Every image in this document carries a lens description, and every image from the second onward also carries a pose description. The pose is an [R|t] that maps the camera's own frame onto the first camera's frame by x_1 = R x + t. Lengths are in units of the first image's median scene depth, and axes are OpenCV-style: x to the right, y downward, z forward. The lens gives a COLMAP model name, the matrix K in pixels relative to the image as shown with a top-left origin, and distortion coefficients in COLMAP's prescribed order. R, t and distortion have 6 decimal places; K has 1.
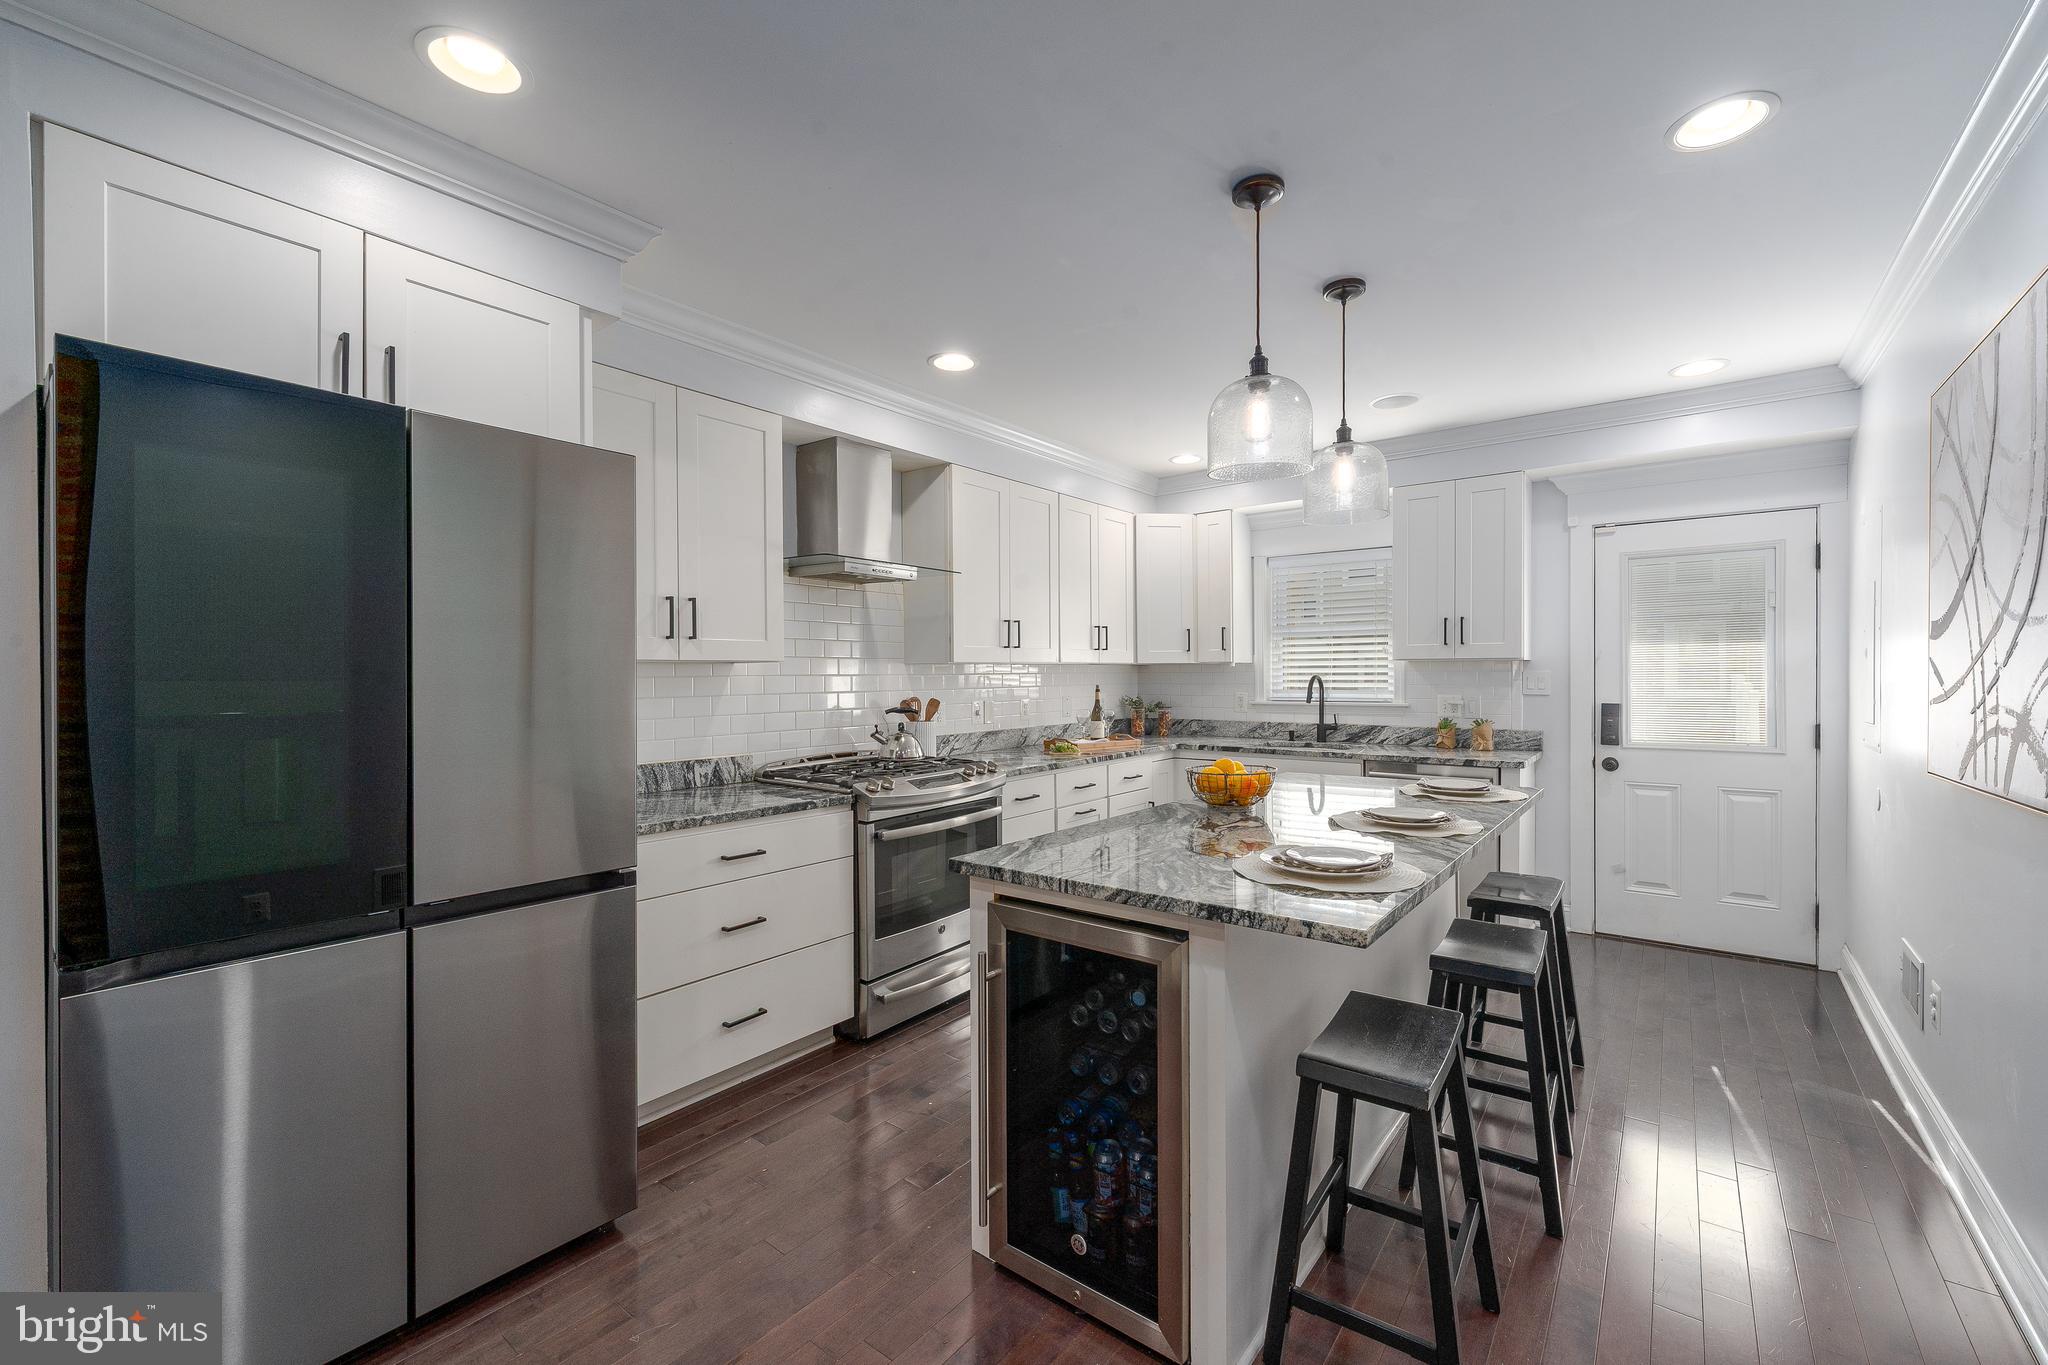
lens RADIAL K [[831.7, 0, 1008.5], [0, 831.7, 678.2], [0, 0, 1]] dist [0.001096, -0.000554]
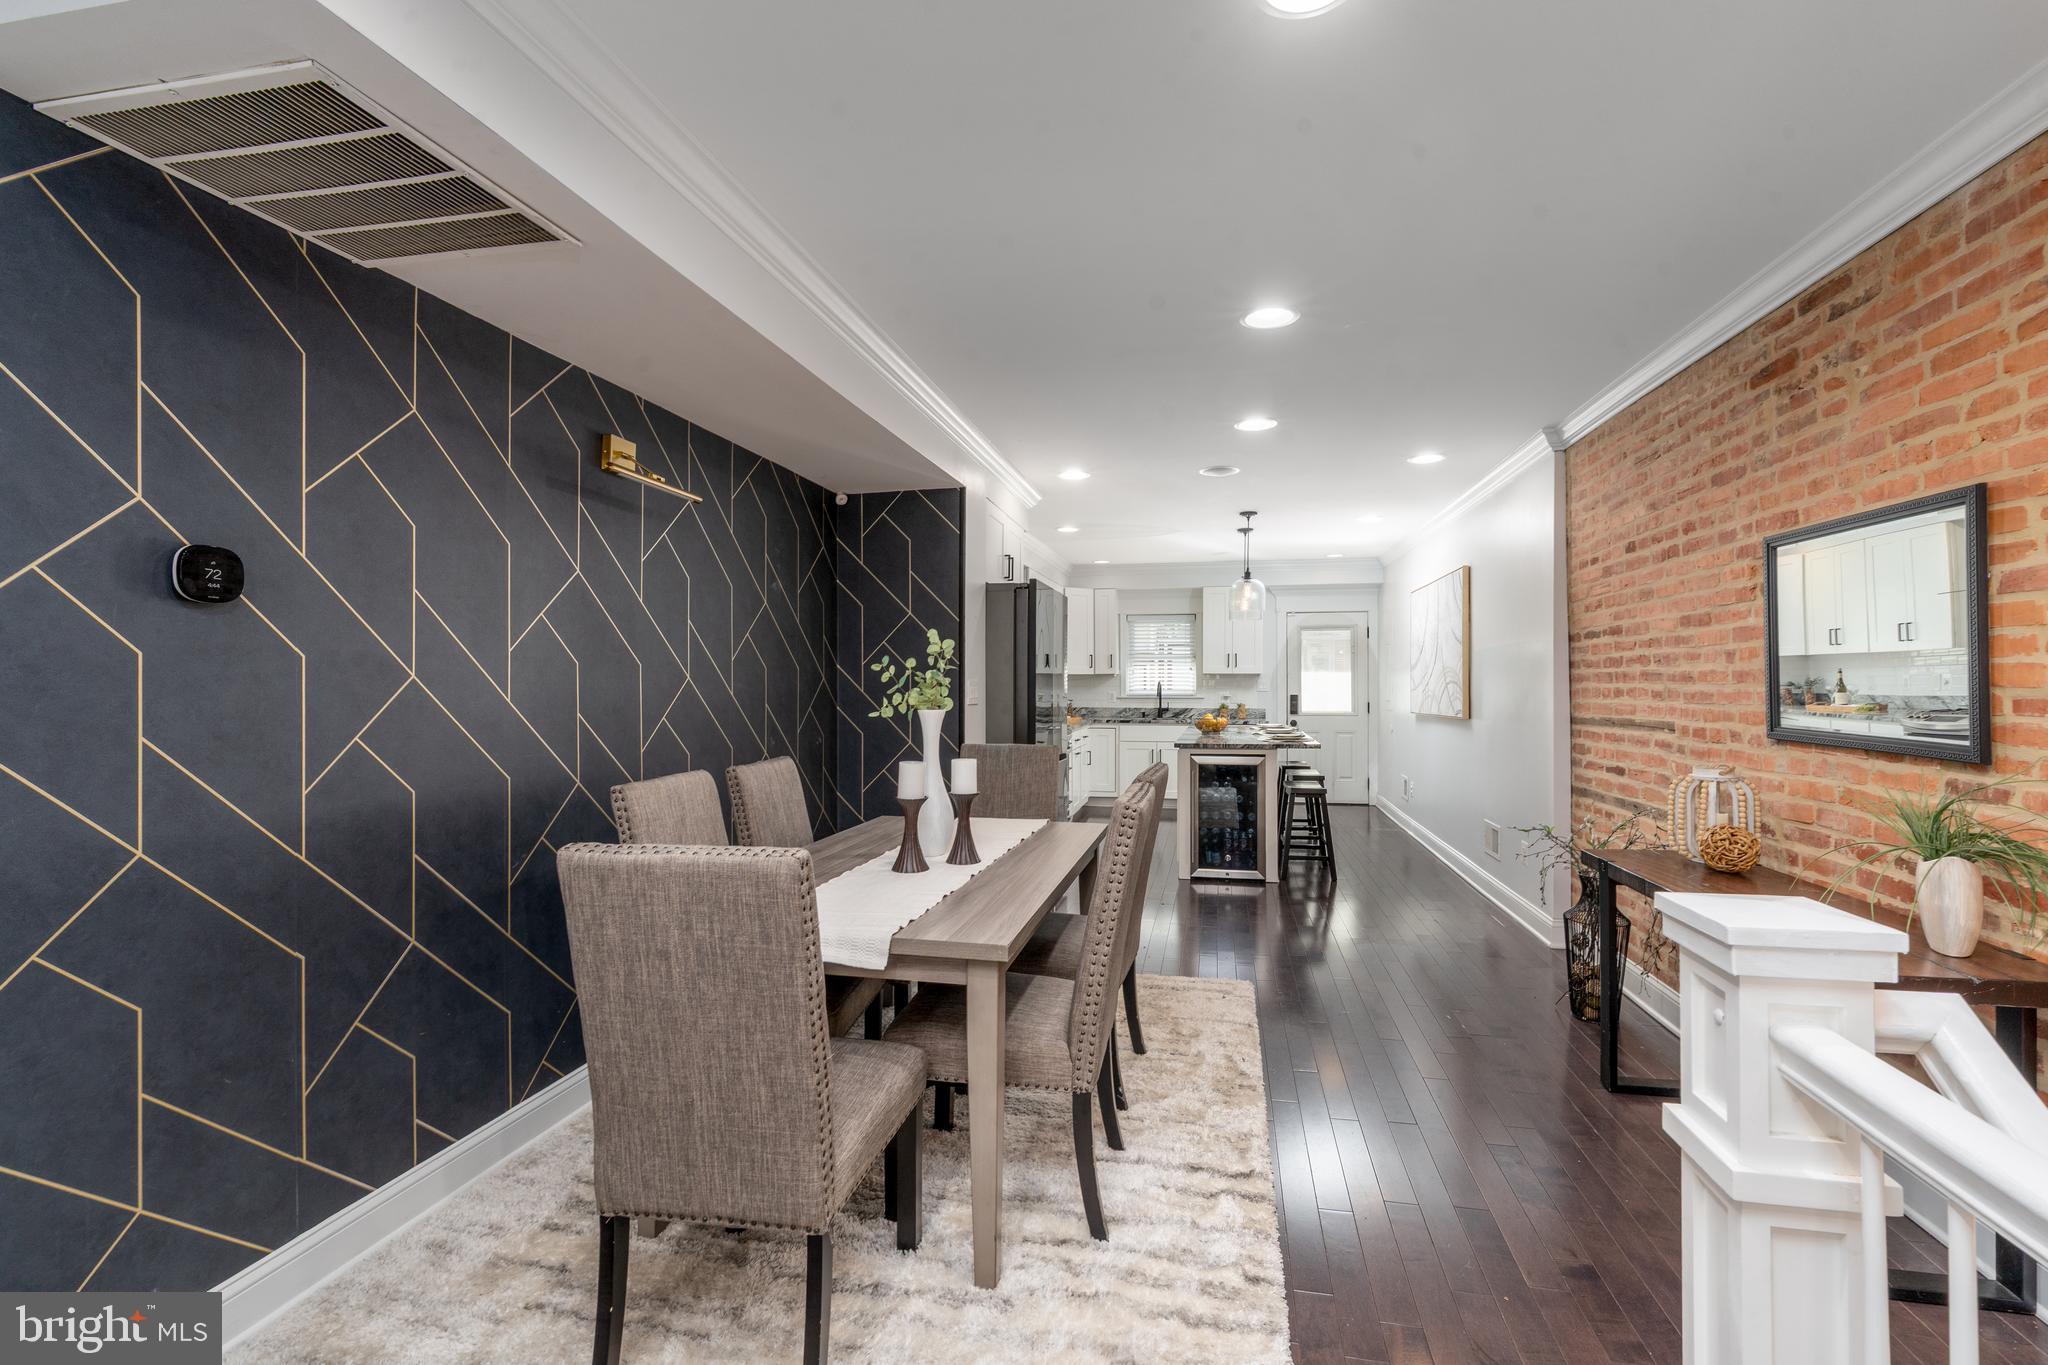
lens RADIAL K [[831.7, 0, 1011.0], [0, 831.7, 686.1], [0, 0, 1]] dist [0.001096, -0.000554]
pose [[0.909776, 0.000422, 0.415099, -0.845083], [-0.000854, 0.999999, 0.000854, 0.006540], [-0.415098, -0.001132, 0.909776, -0.661695]]
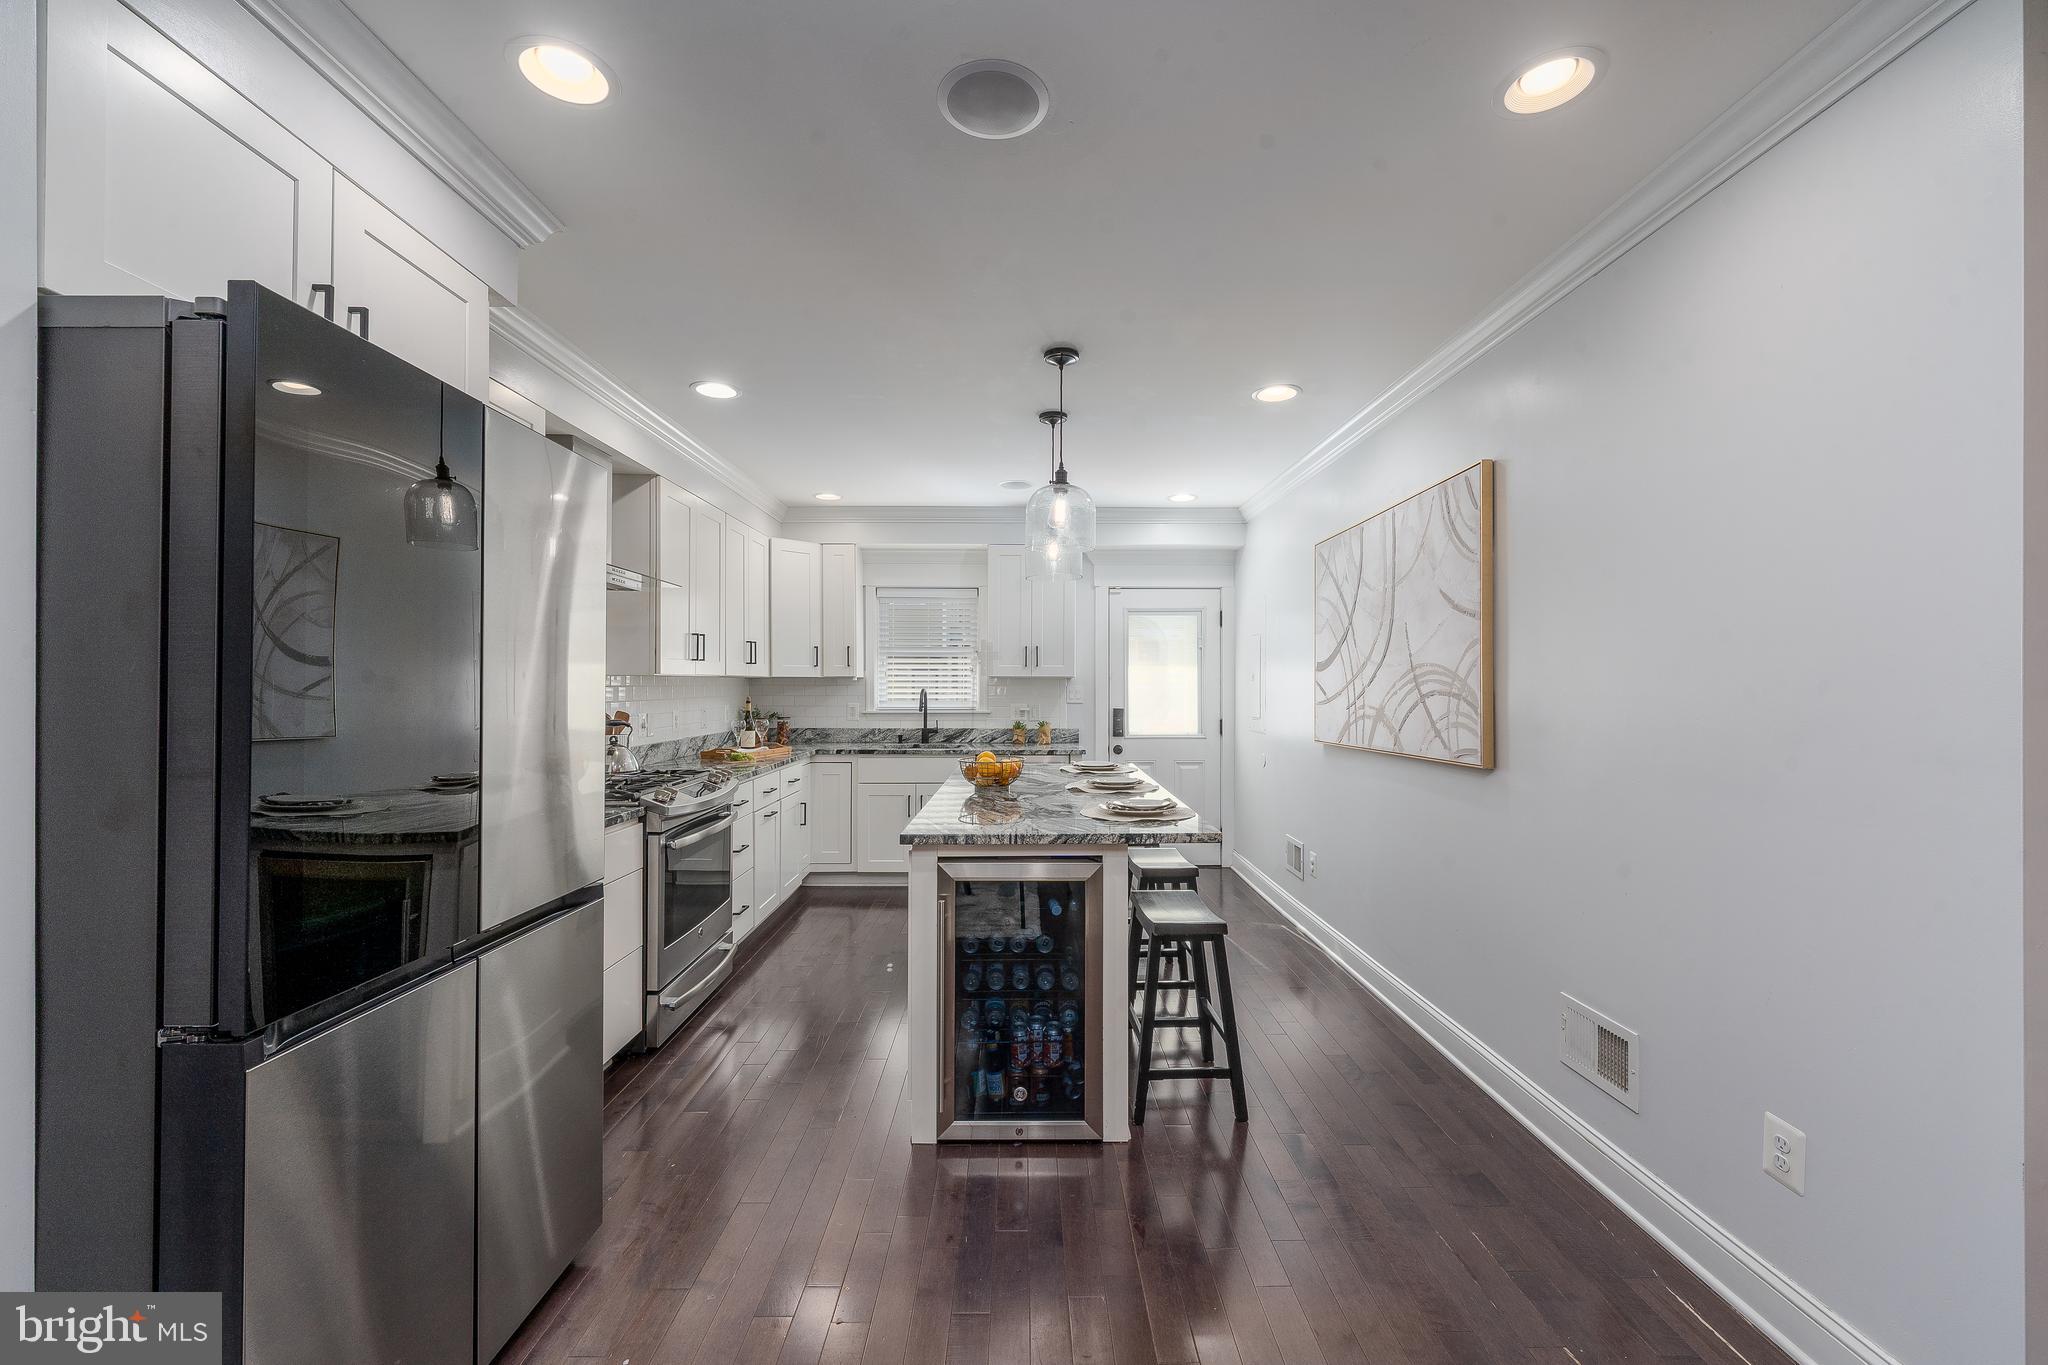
lens RADIAL K [[831.7, 0, 1006.0], [0, 831.7, 681.4], [0, 0, 1]] dist [0.001096, -0.000554]
pose [[0.791448, 0.008868, 0.611172, -0.335910], [-0.002180, 0.999929, -0.011685, 0.000020], [-0.611233, 0.007916, 0.791411, -0.043409]]
